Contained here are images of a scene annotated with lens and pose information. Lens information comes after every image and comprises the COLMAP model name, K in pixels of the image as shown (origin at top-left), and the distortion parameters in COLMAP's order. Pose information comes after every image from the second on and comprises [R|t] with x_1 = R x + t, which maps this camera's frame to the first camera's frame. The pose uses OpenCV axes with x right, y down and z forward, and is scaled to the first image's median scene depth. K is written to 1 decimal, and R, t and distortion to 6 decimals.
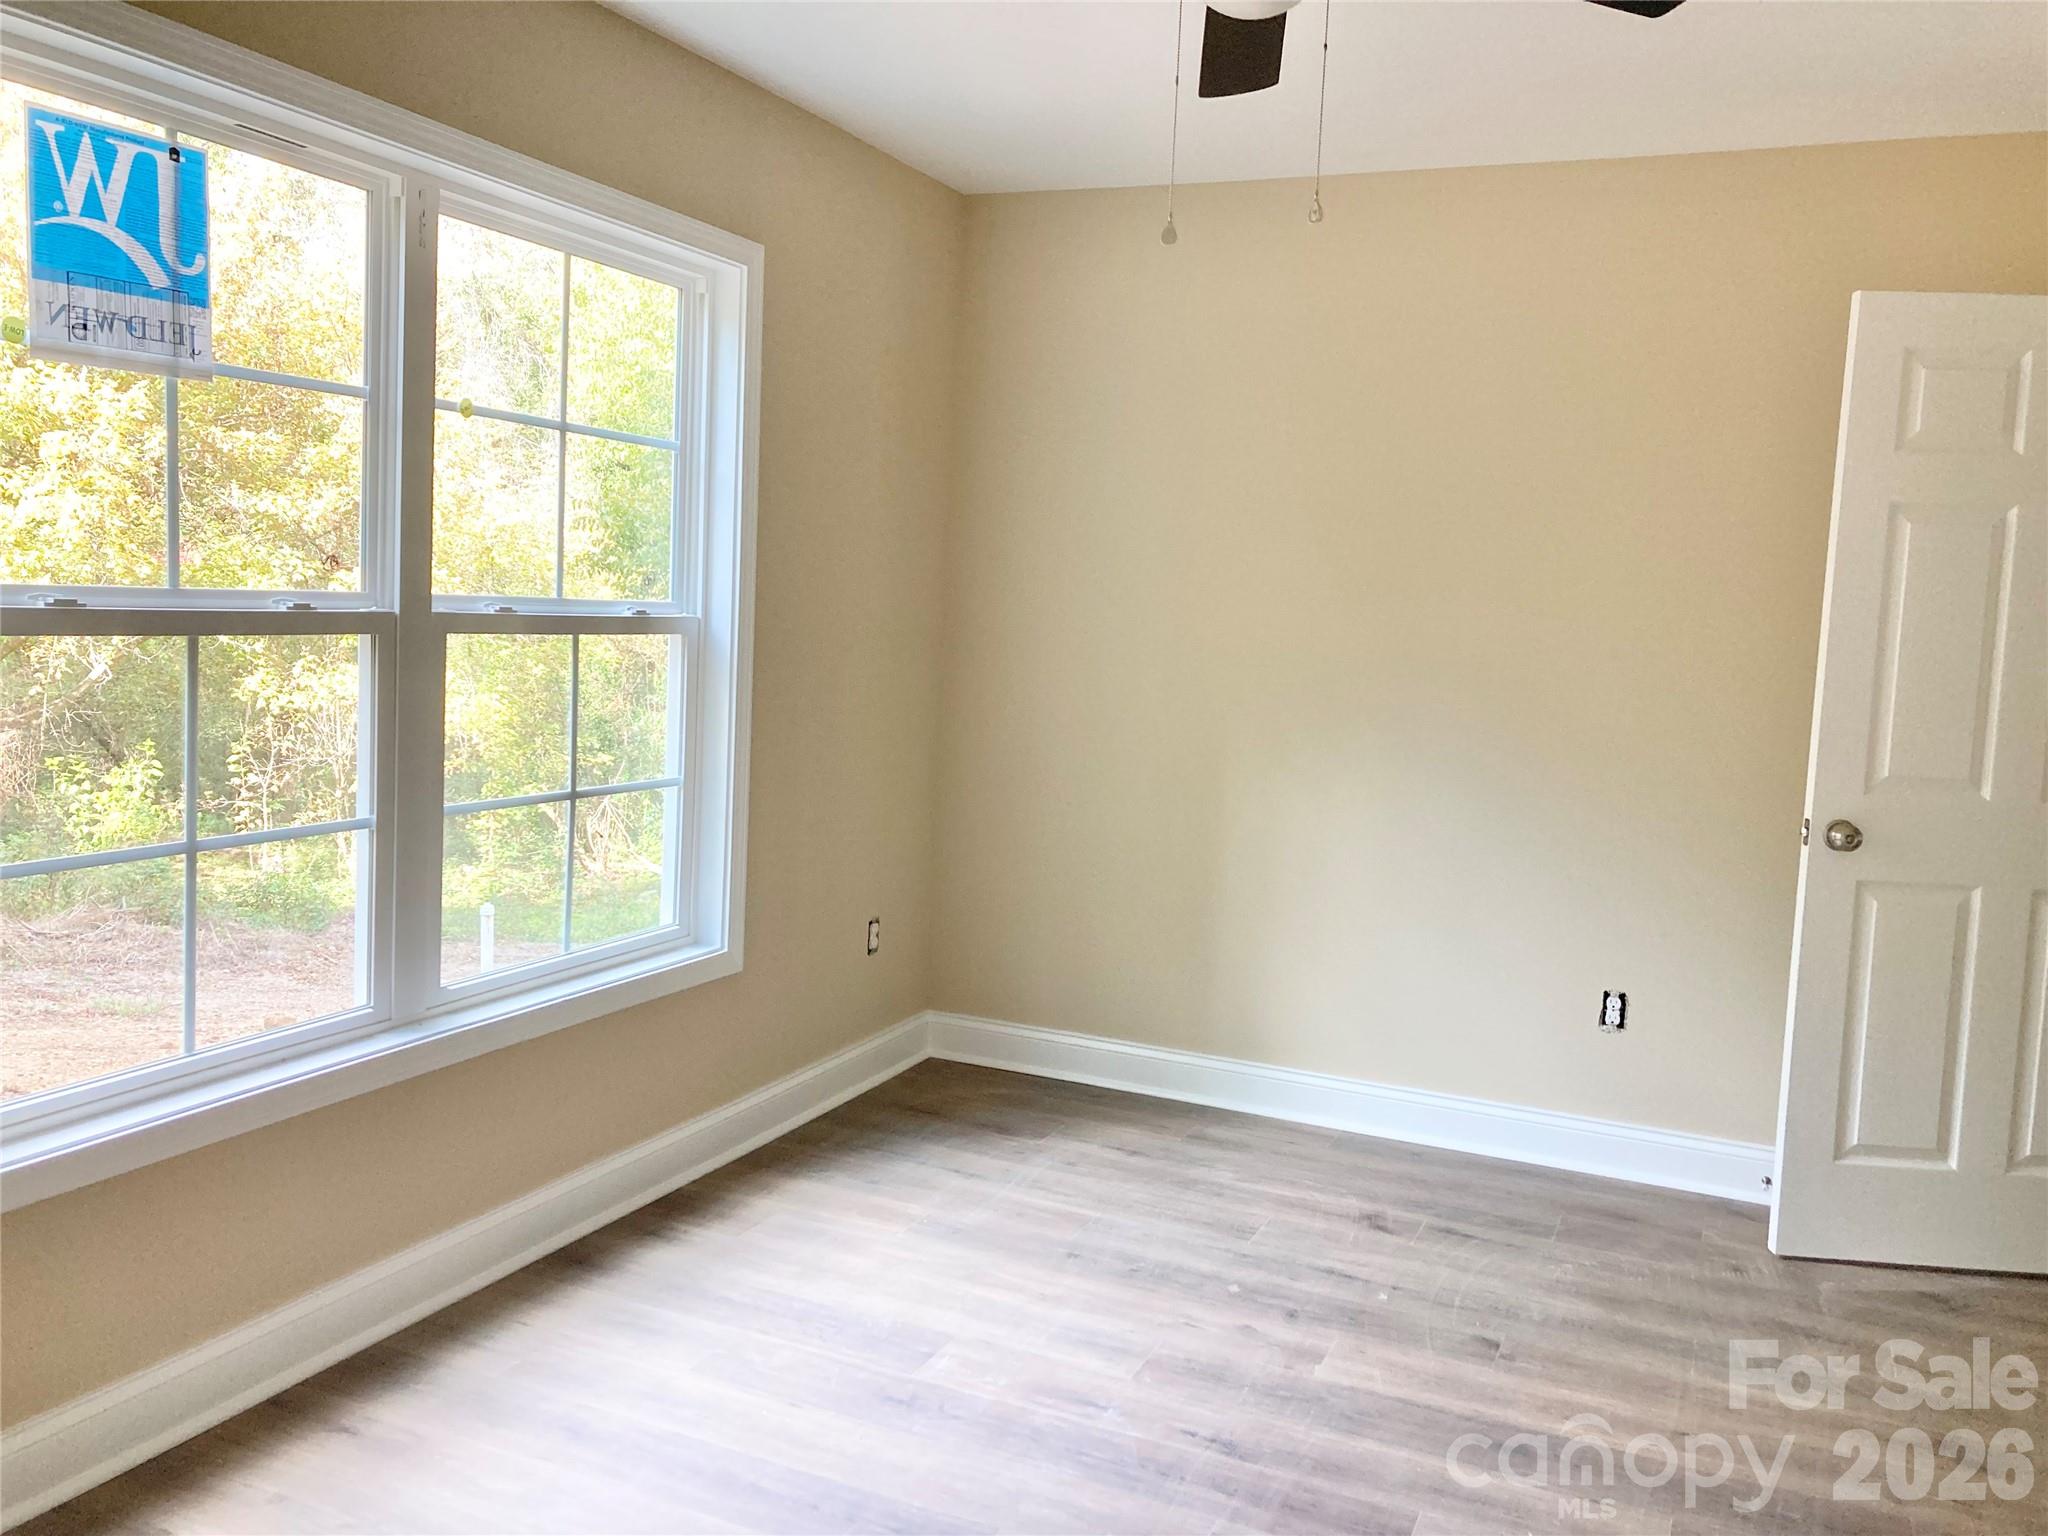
lens RADIAL K [[1661.9, 0, 1011.2], [0, 1661.9, 745.4], [0, 0, 1]] dist [0.048206, -0.046634]
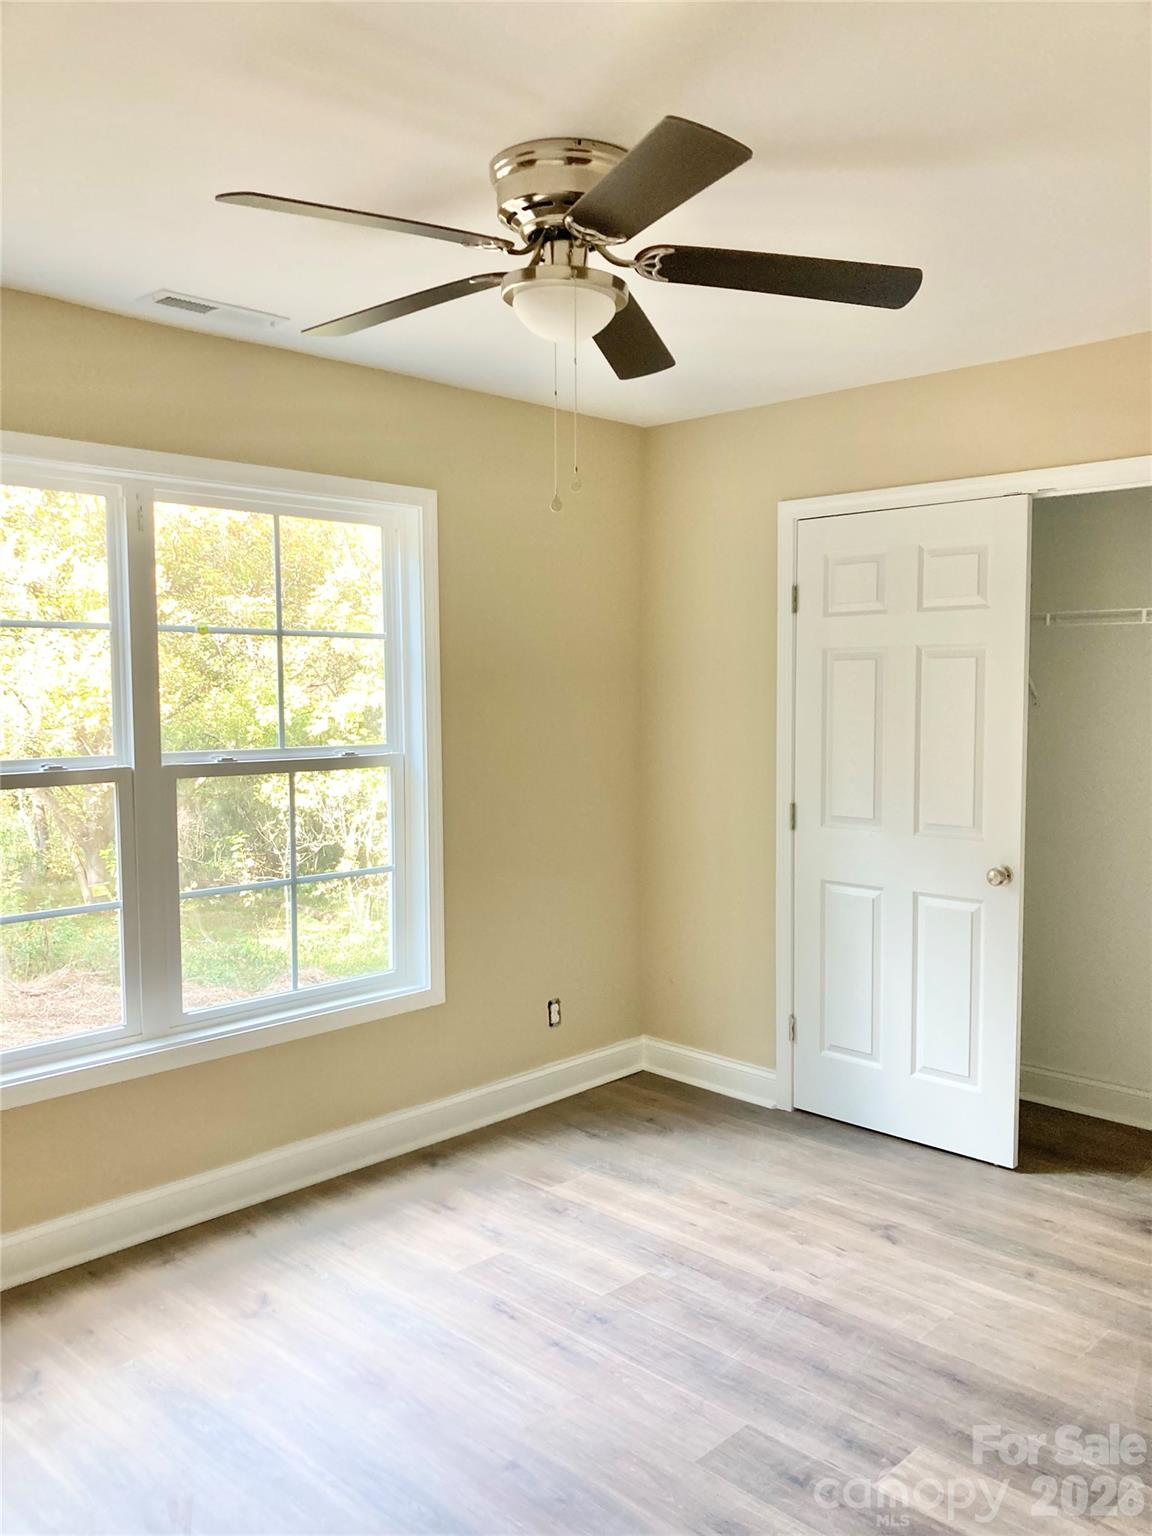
lens RADIAL K [[1246.4, 0, 576.2], [0, 1246.4, 791.9], [0, 0, 1]] dist [0.048206, -0.046634]
pose [[0.938465, -0.021467, -0.344705, 0.349864], [0.016695, 0.999719, -0.016807, -0.027339], [0.344969, 0.010018, 0.938560, 0.056396]]
